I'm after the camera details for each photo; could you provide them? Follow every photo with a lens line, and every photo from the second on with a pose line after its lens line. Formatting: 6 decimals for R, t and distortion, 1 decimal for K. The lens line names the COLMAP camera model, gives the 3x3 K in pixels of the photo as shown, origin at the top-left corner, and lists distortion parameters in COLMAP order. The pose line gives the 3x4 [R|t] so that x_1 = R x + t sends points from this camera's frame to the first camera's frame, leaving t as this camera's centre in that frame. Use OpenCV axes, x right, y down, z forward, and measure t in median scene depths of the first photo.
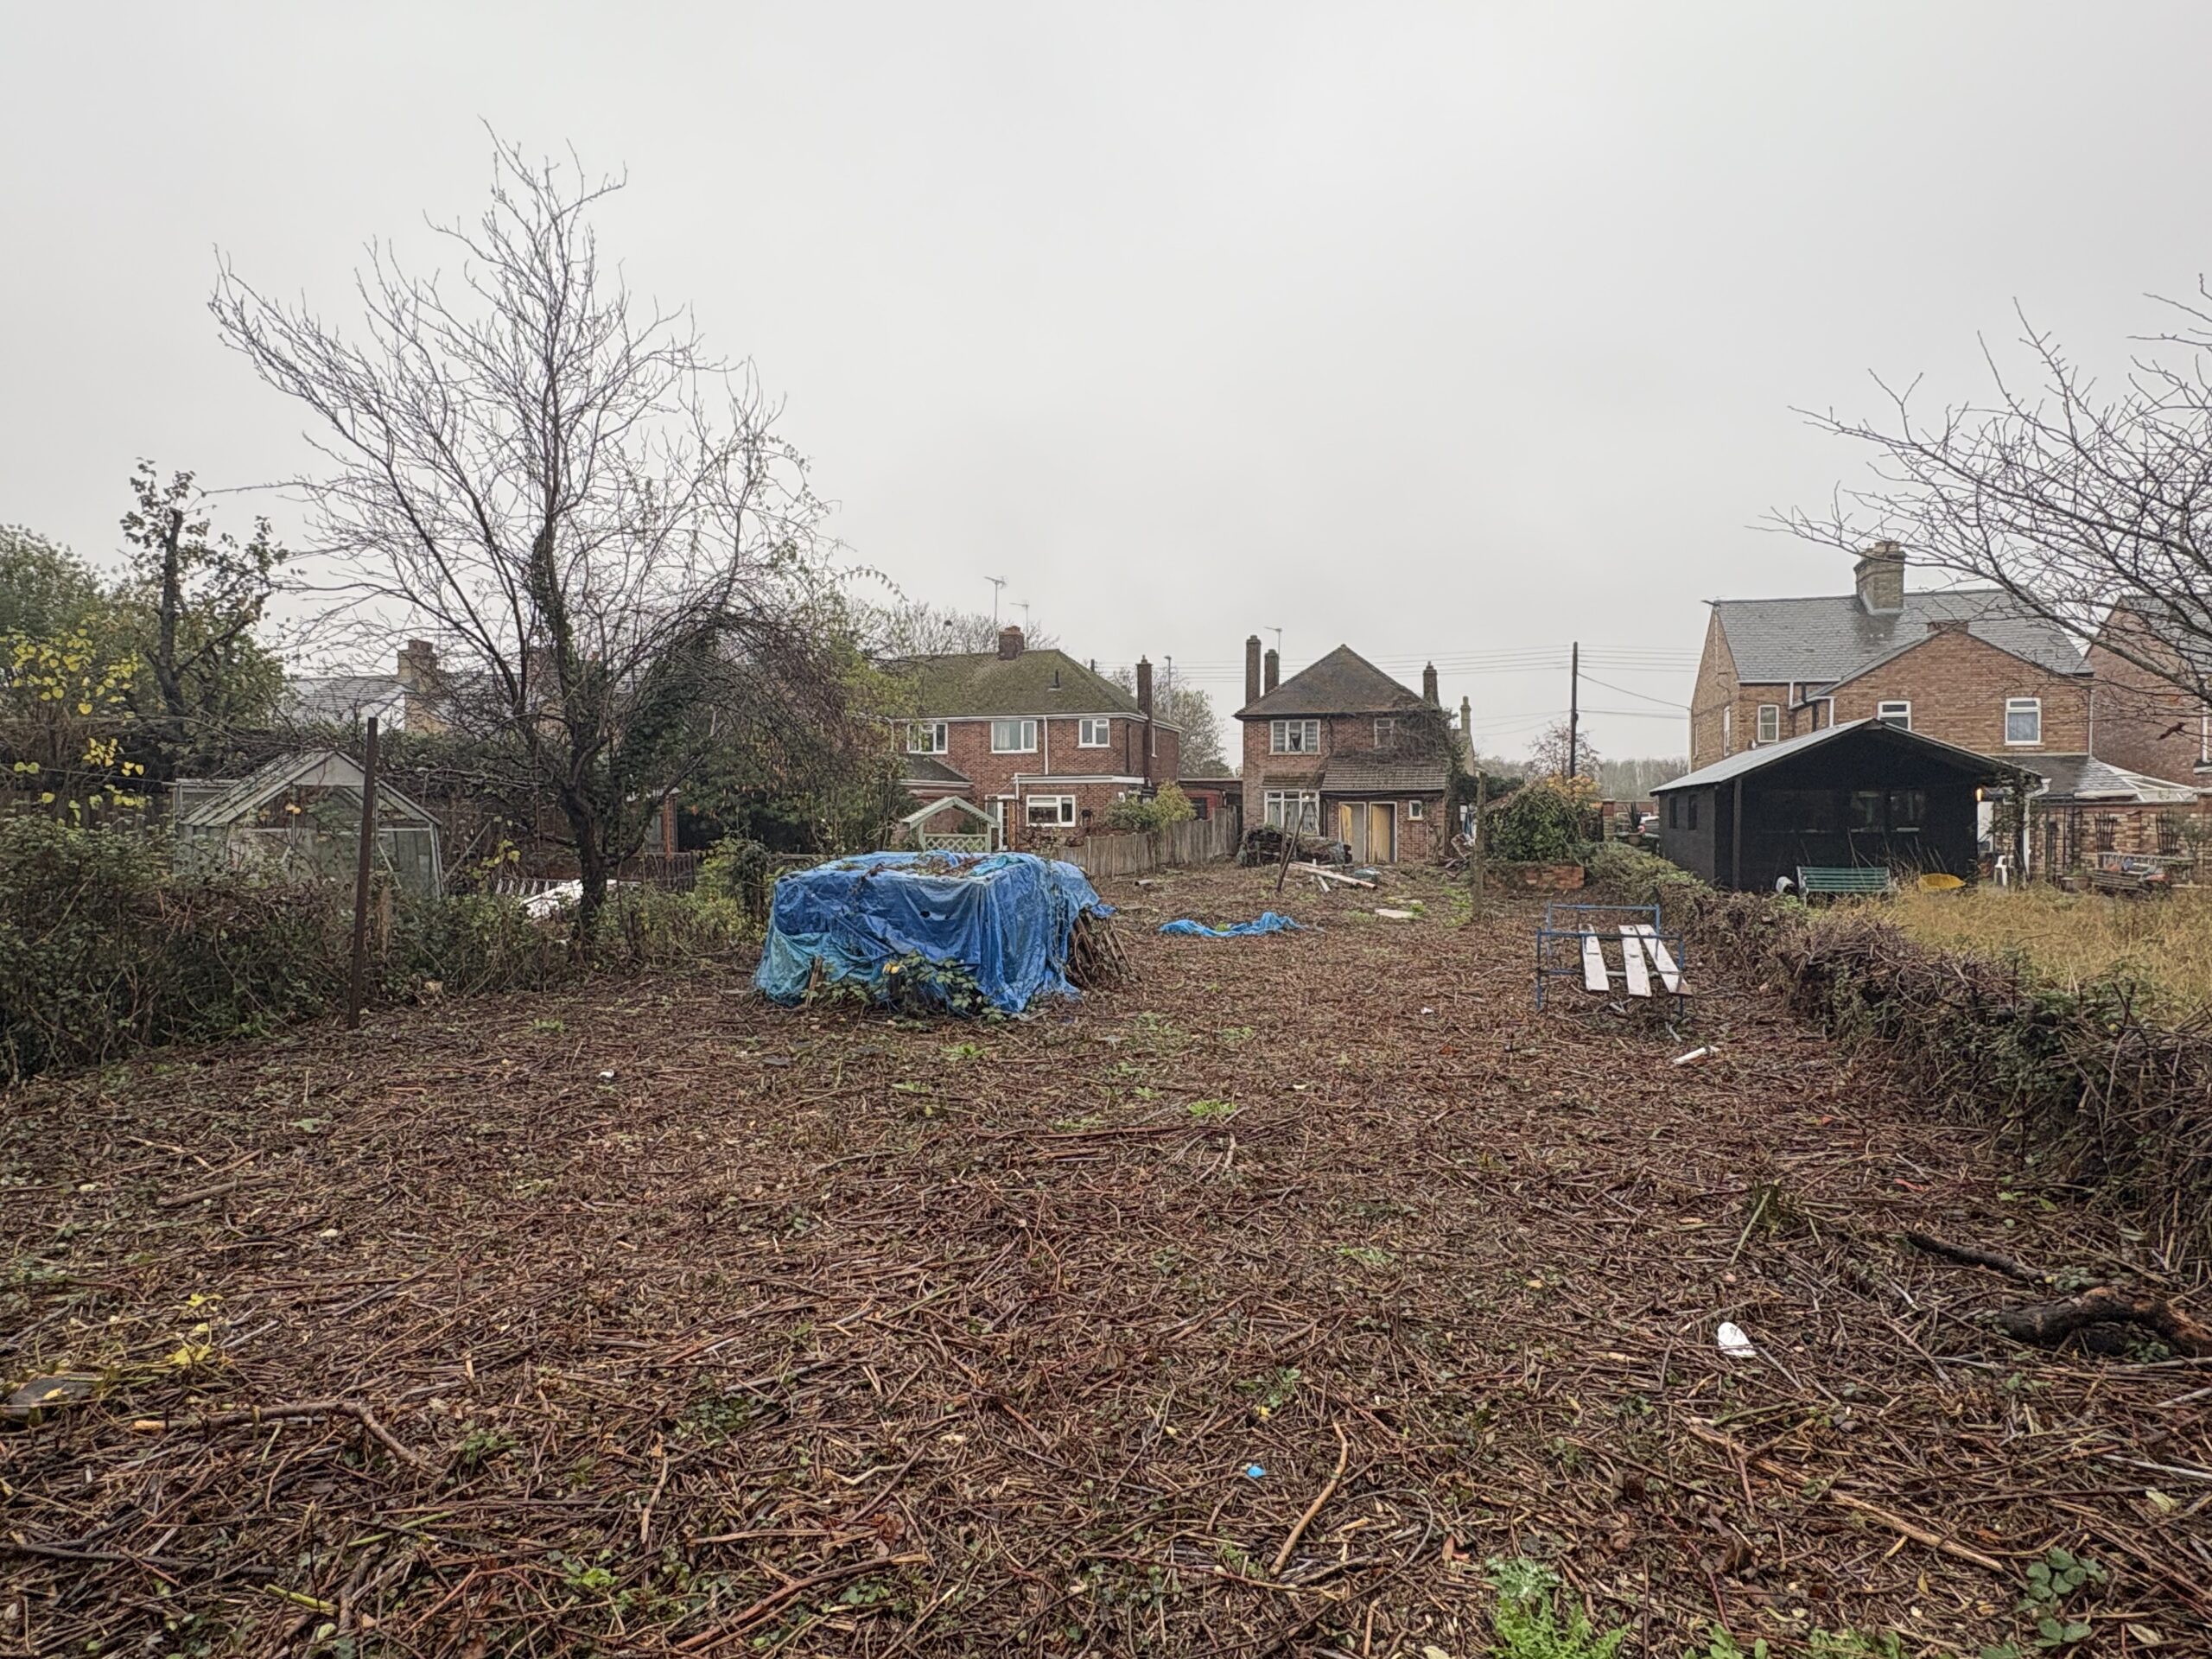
lens RADIAL K [[1217.7, 0, 1101.6], [0, 1217.7, 826.8], [0, 0, 1]] dist [0.002883, 0.000253]
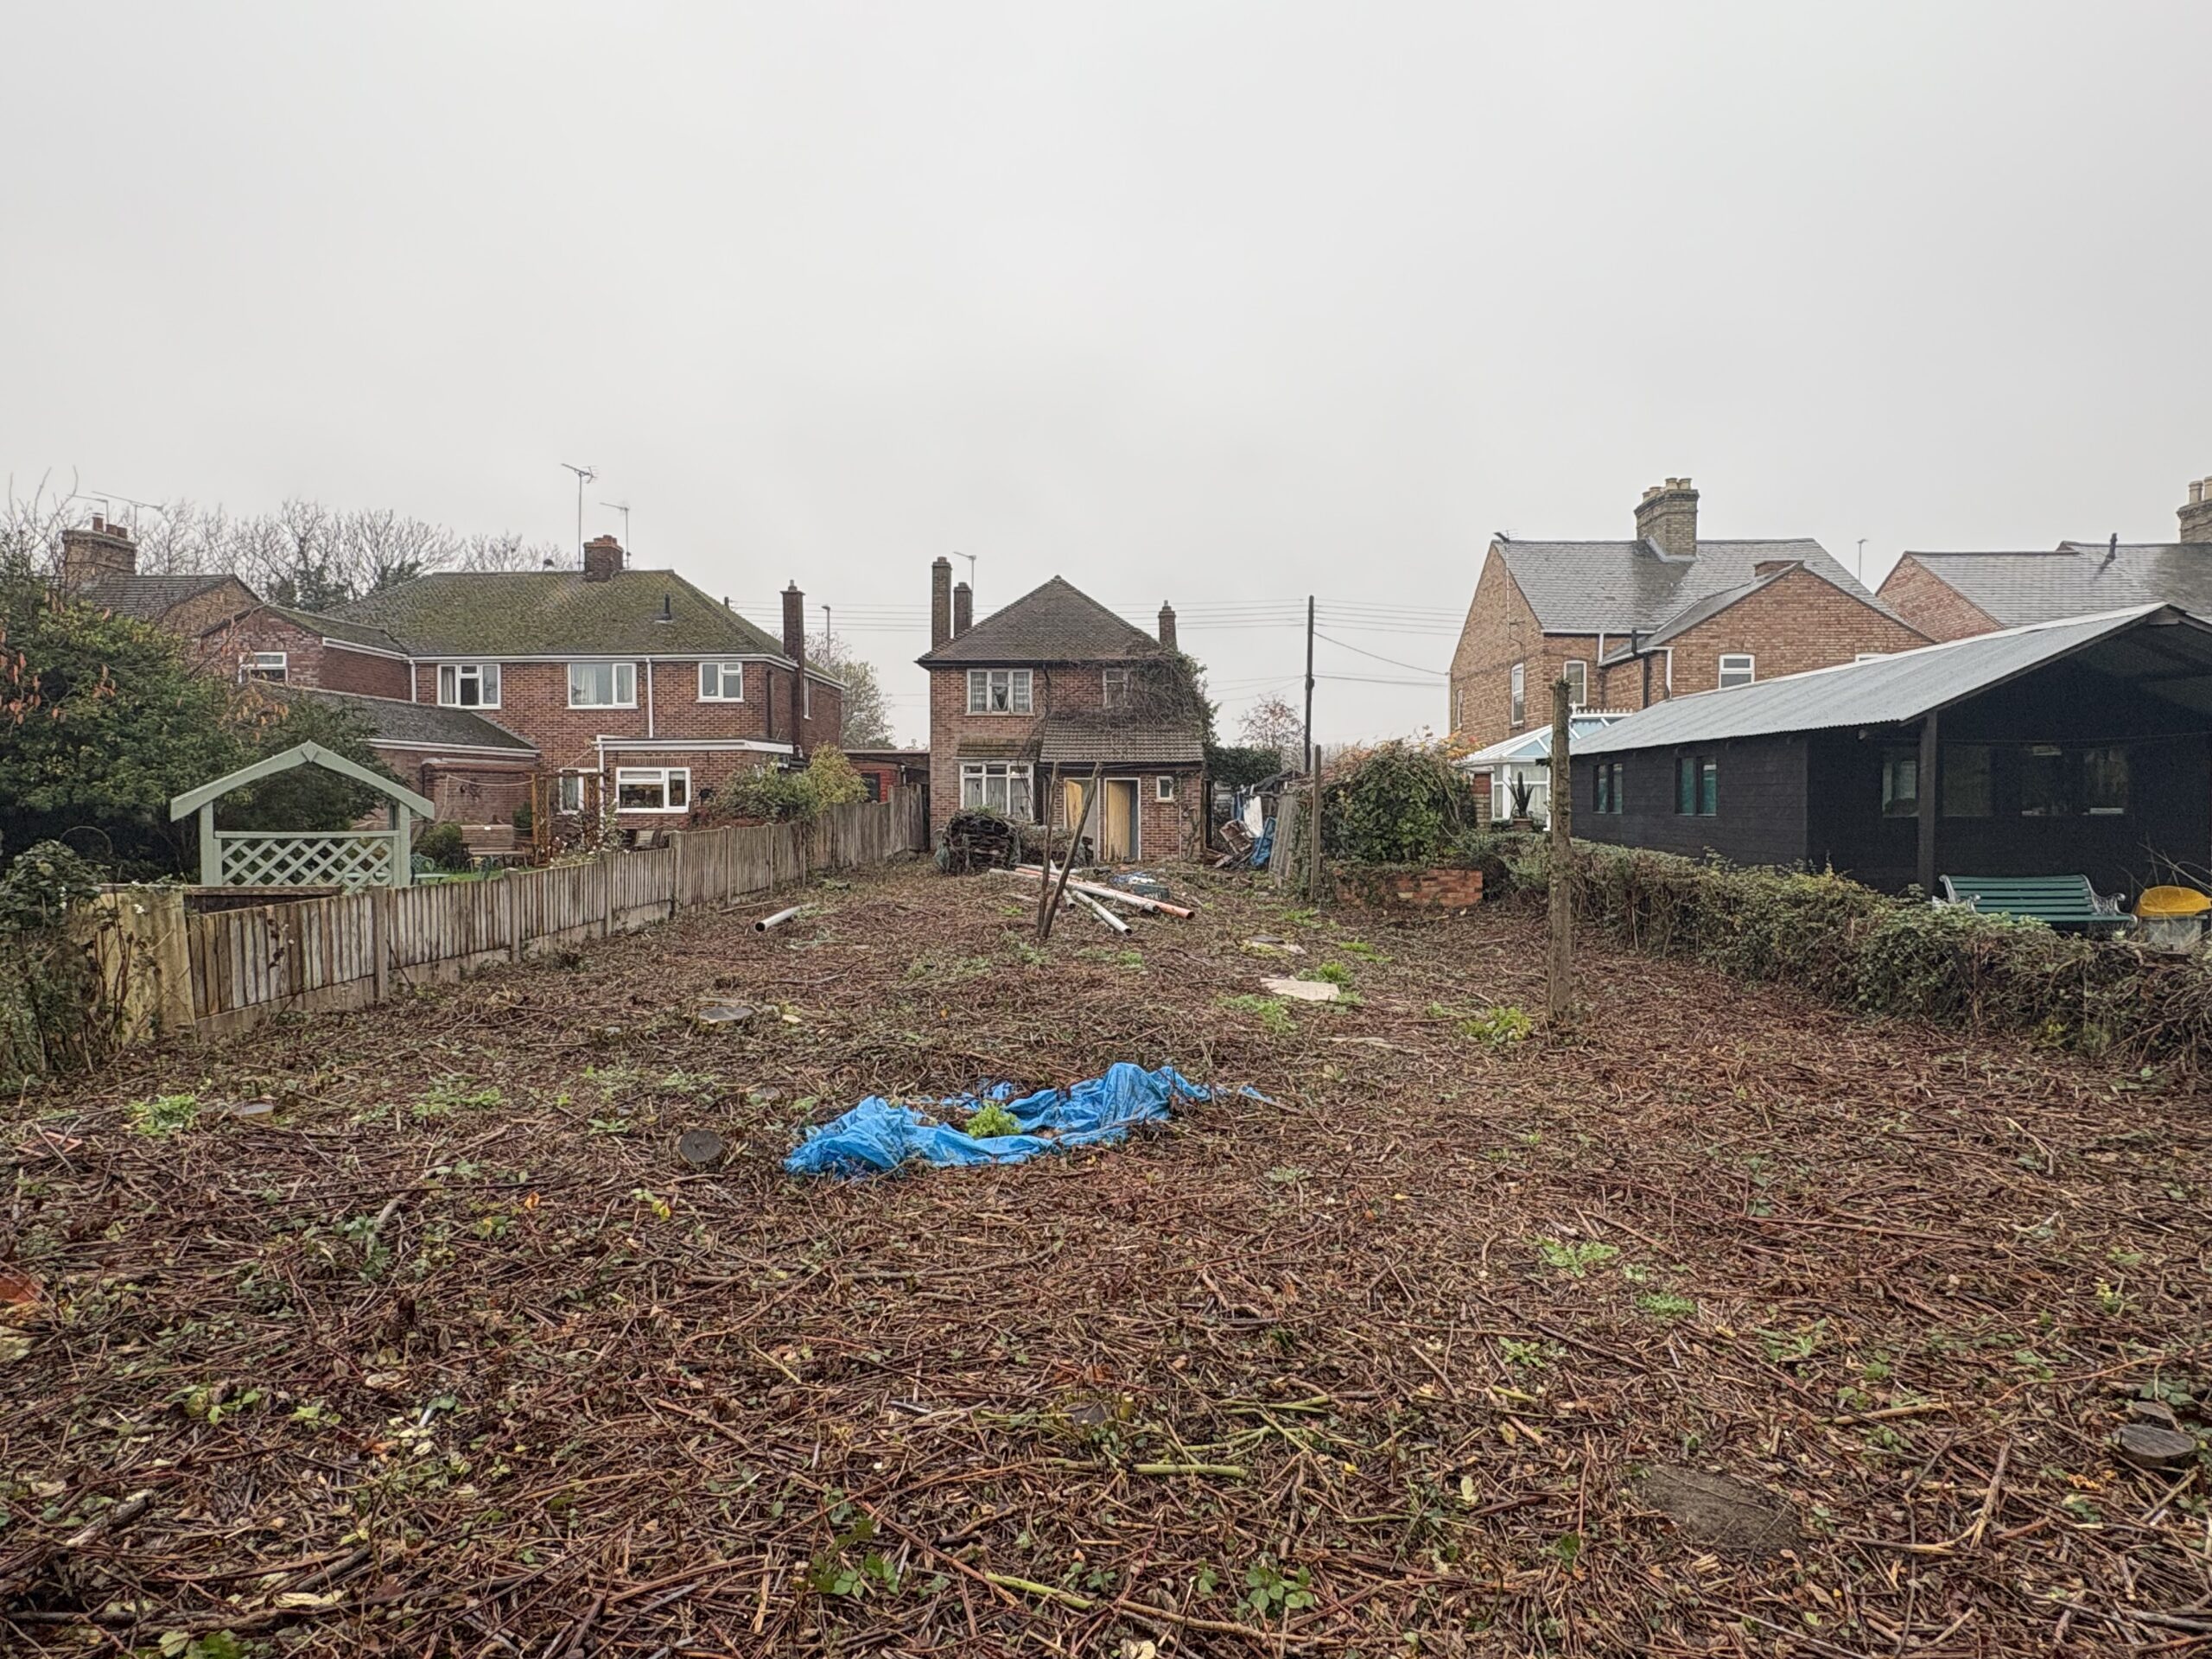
lens RADIAL K [[1217.7, 0, 1101.6], [0, 1217.7, 826.8], [0, 0, 1]] dist [0.002883, 0.000253]
pose [[0.962496, -0.007196, 0.271201, 0.015551], [0.003980, 0.999915, 0.012409, 0.000202], [-0.271267, -0.010865, 0.962443, 0.261513]]
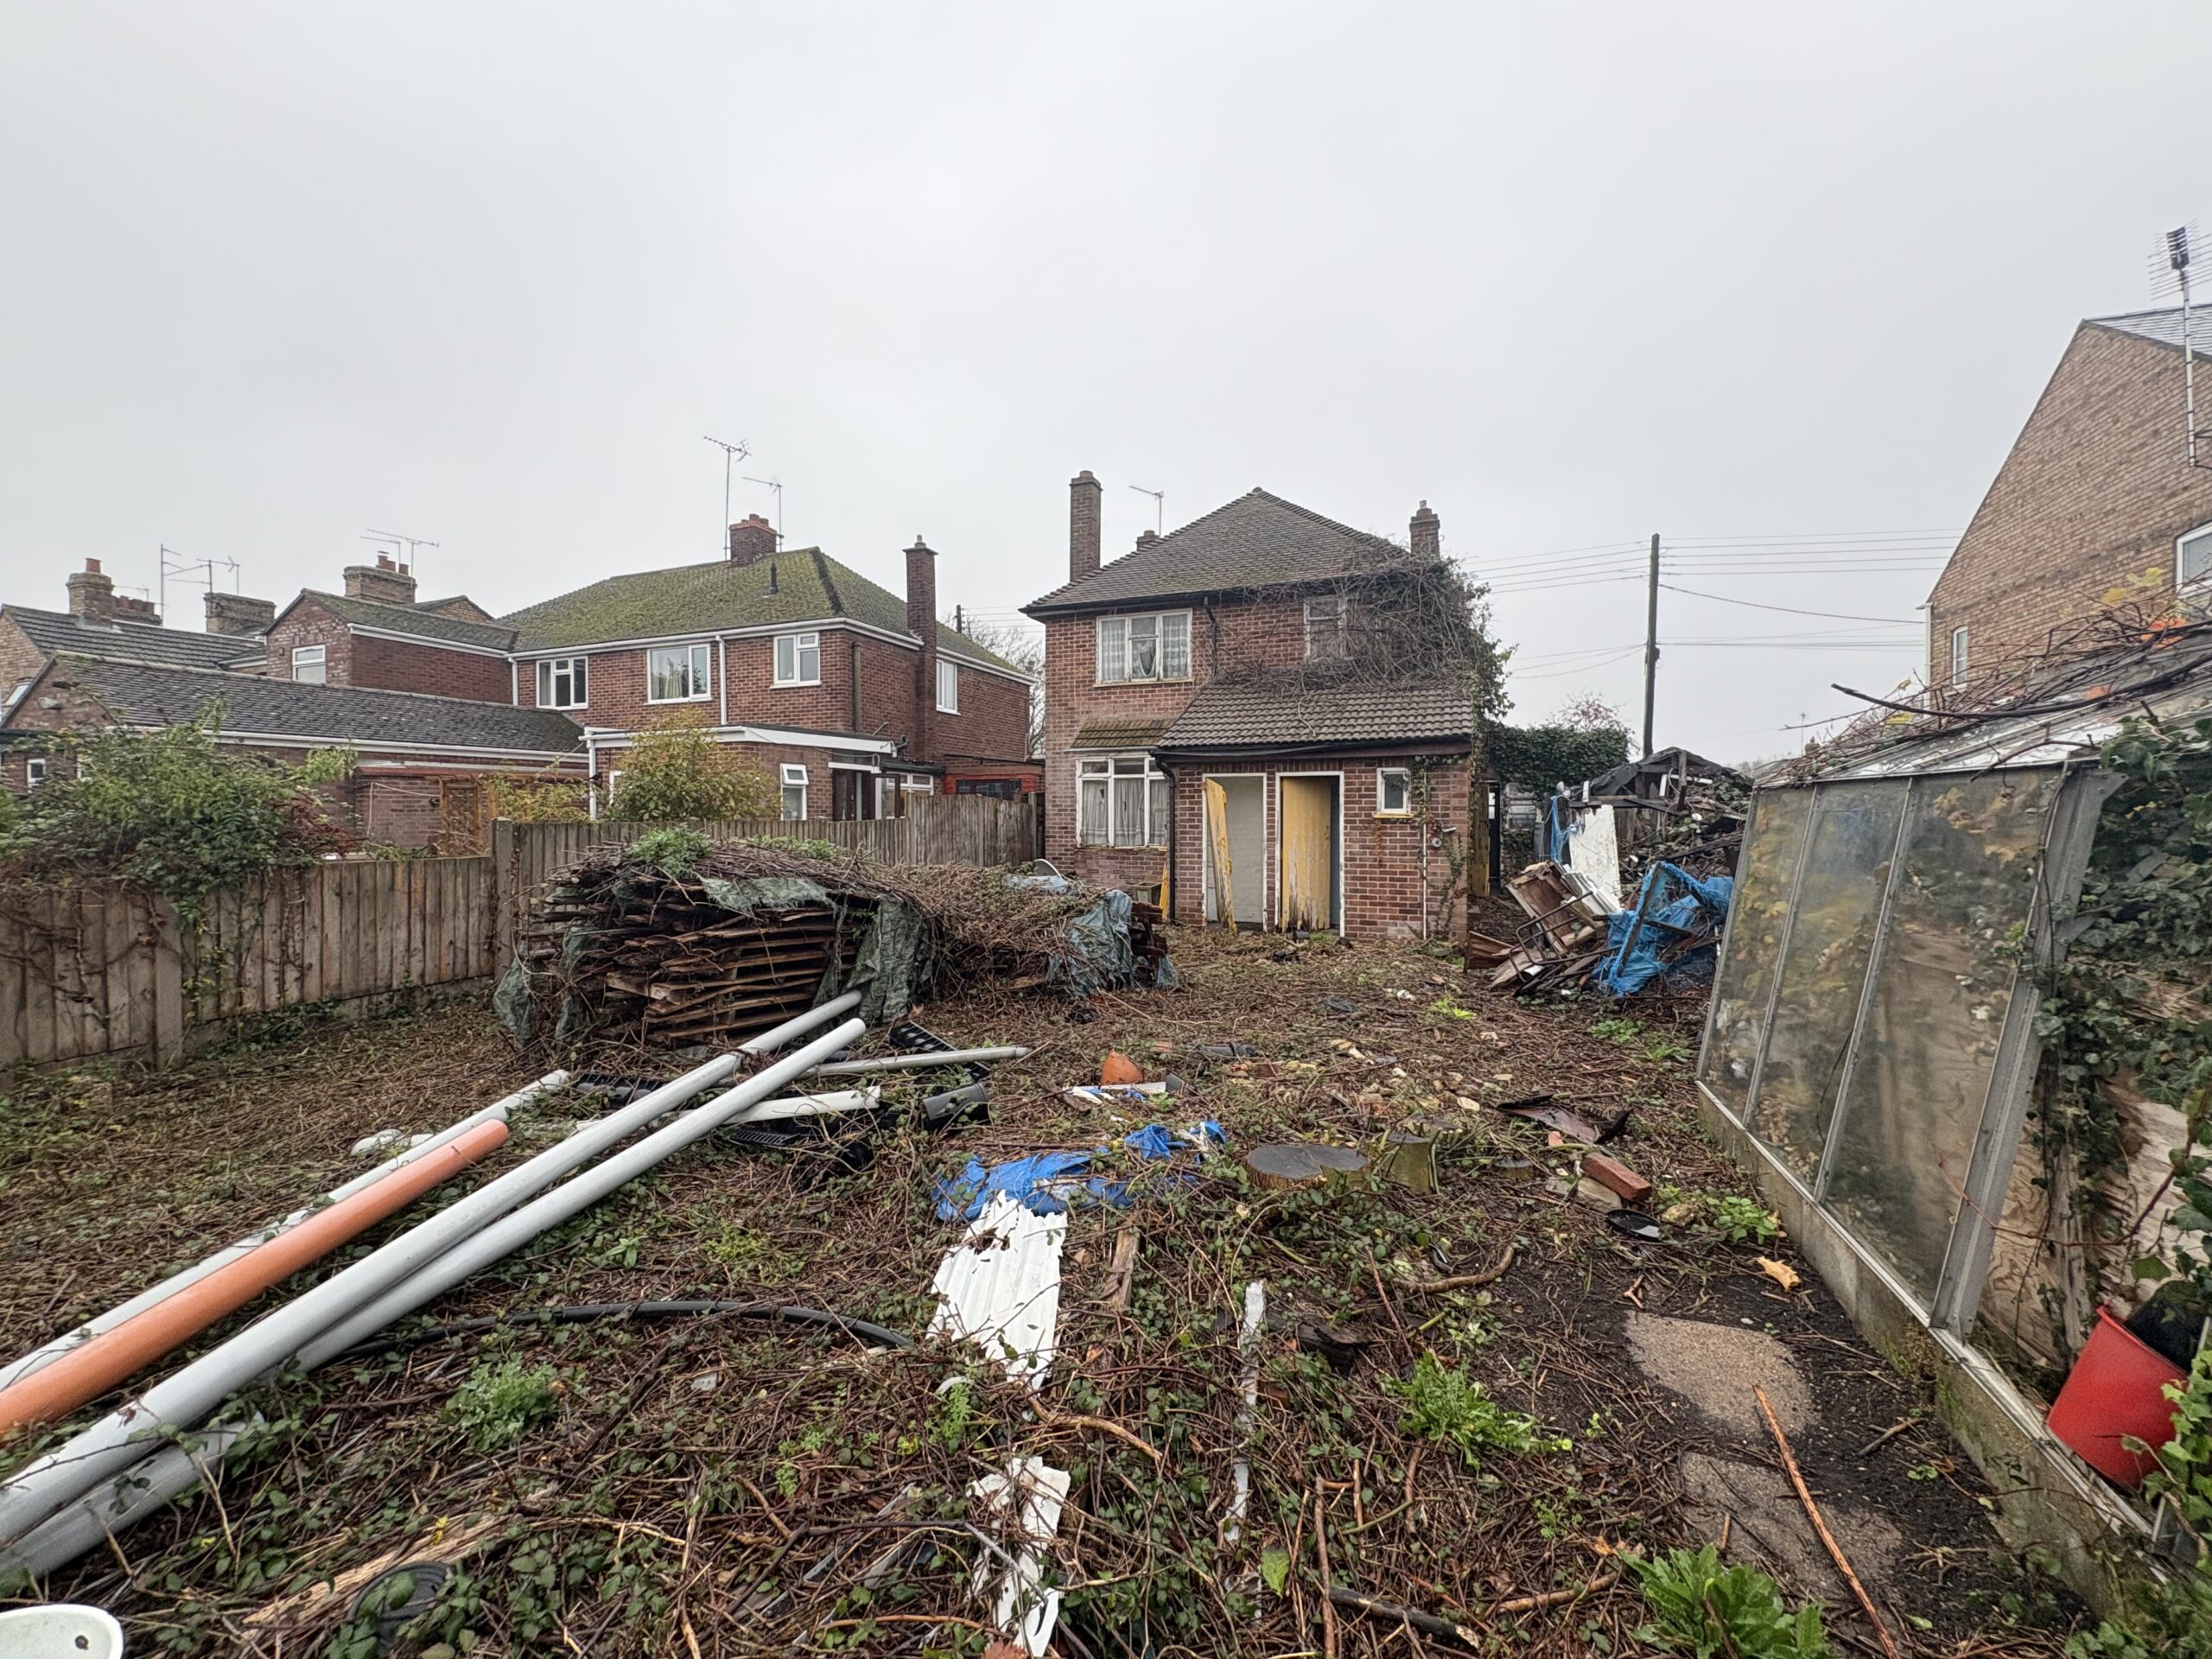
lens RADIAL K [[882.2, 0, 1105.7], [0, 882.2, 832.8], [0, 0, 1]] dist [-0.001063, -0.003161]
pose [[0.997575, -0.002272, -0.069567, 0.168324], [0.003036, 0.999936, 0.010878, -0.003637], [0.069538, -0.011063, 0.997518, 0.645930]]
